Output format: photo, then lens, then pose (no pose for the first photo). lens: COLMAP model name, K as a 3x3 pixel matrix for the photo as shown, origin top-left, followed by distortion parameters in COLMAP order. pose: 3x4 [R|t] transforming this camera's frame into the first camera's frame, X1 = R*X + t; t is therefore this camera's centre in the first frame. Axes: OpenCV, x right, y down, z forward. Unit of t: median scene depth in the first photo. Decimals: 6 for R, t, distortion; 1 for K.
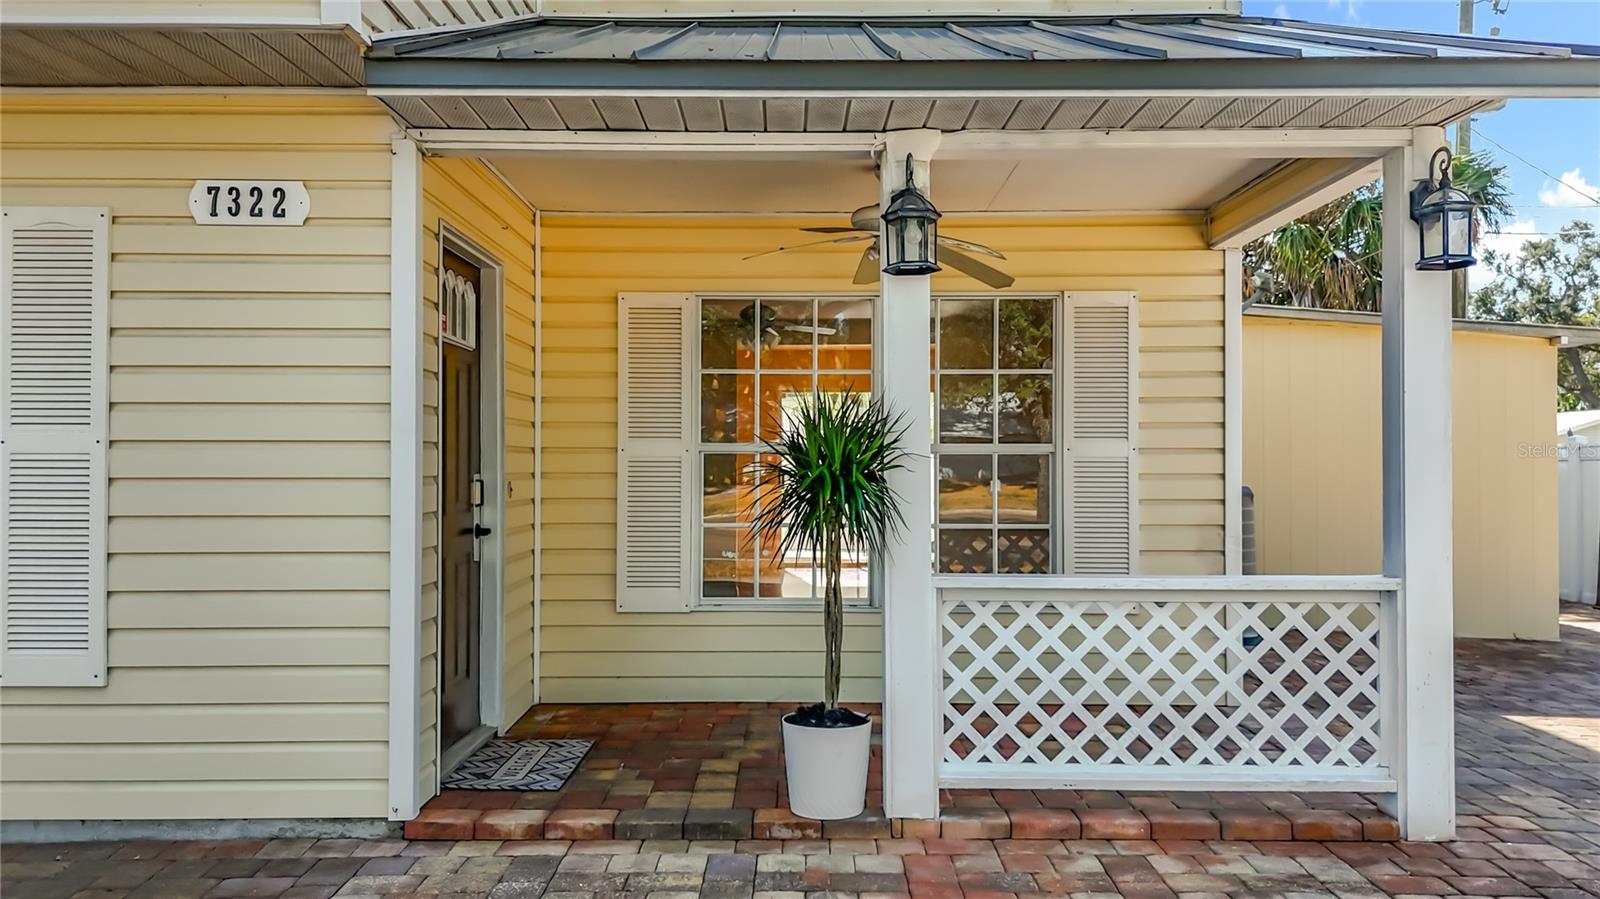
lens RADIAL K [[1194.7, 0, 805.7], [0, 1194.7, 449.6], [0, 0, 1]] dist [0.027482, -0.018567]
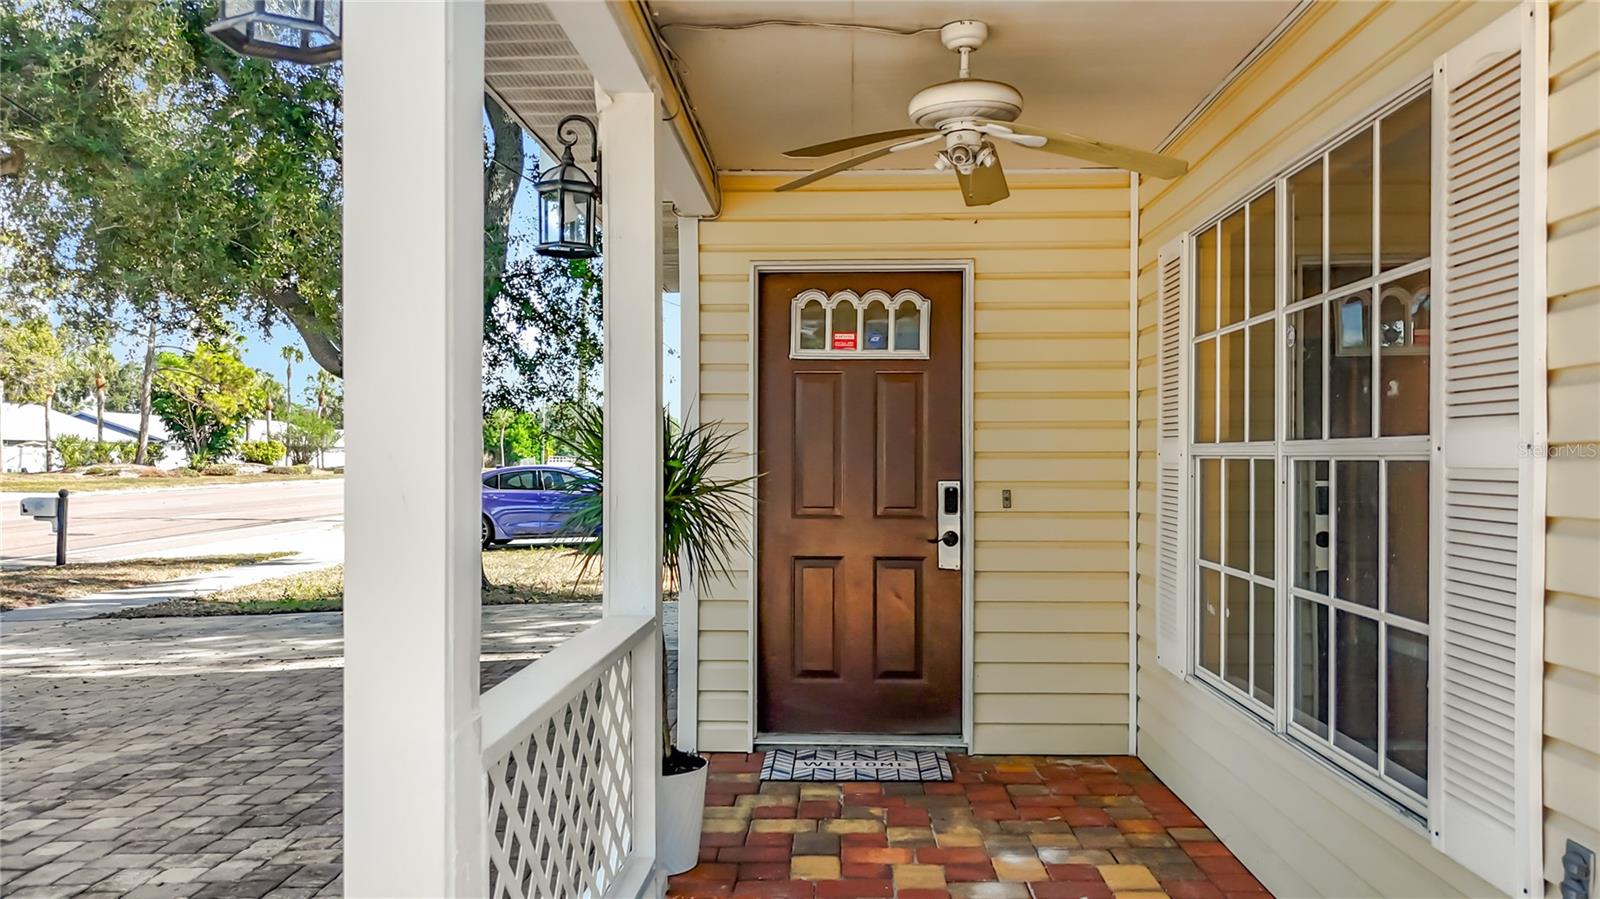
lens RADIAL K [[1194.7, 0, 806.9], [0, 1194.7, 452.3], [0, 0, 1]] dist [0.027482, -0.018567]
pose [[-0.025150, -0.008153, -0.999650, 0.916290], [0.006180, 0.999946, -0.008310, 0.005898], [0.999665, -0.006387, -0.025098, 1.158671]]
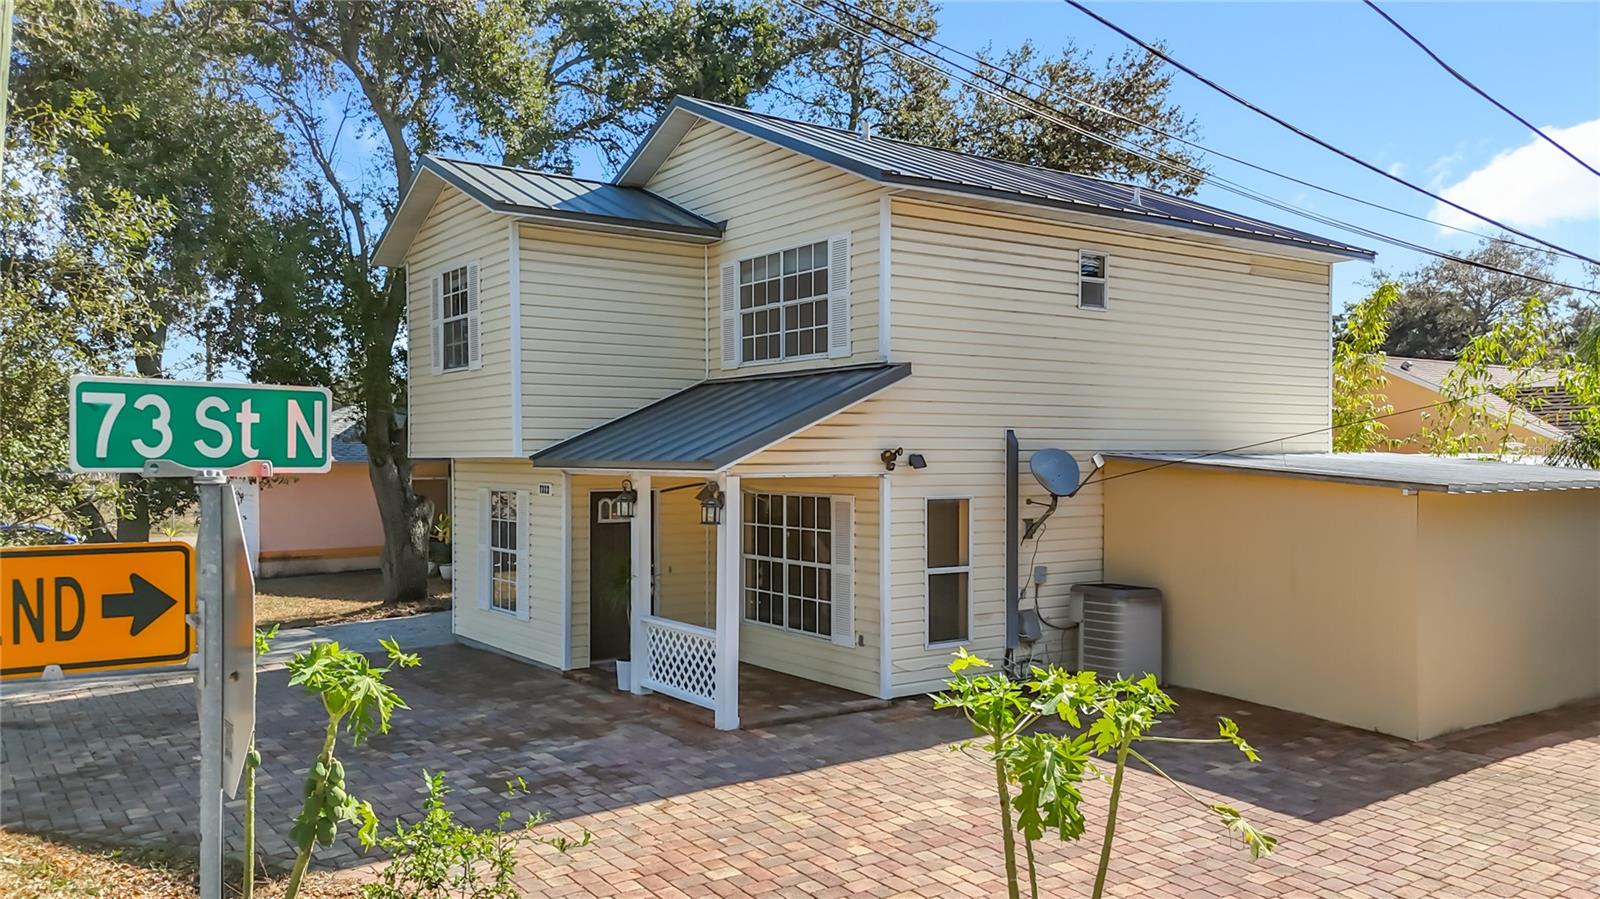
lens RADIAL K [[1194.7, 0, 797.7], [0, 1194.7, 455.2], [0, 0, 1]] dist [0.027482, -0.018567]
pose [[0.576781, -0.006587, -0.816872, 2.819341], [0.009998, 0.999950, -0.001004, -0.290083], [0.816837, -0.007588, 0.576818, -0.412969]]
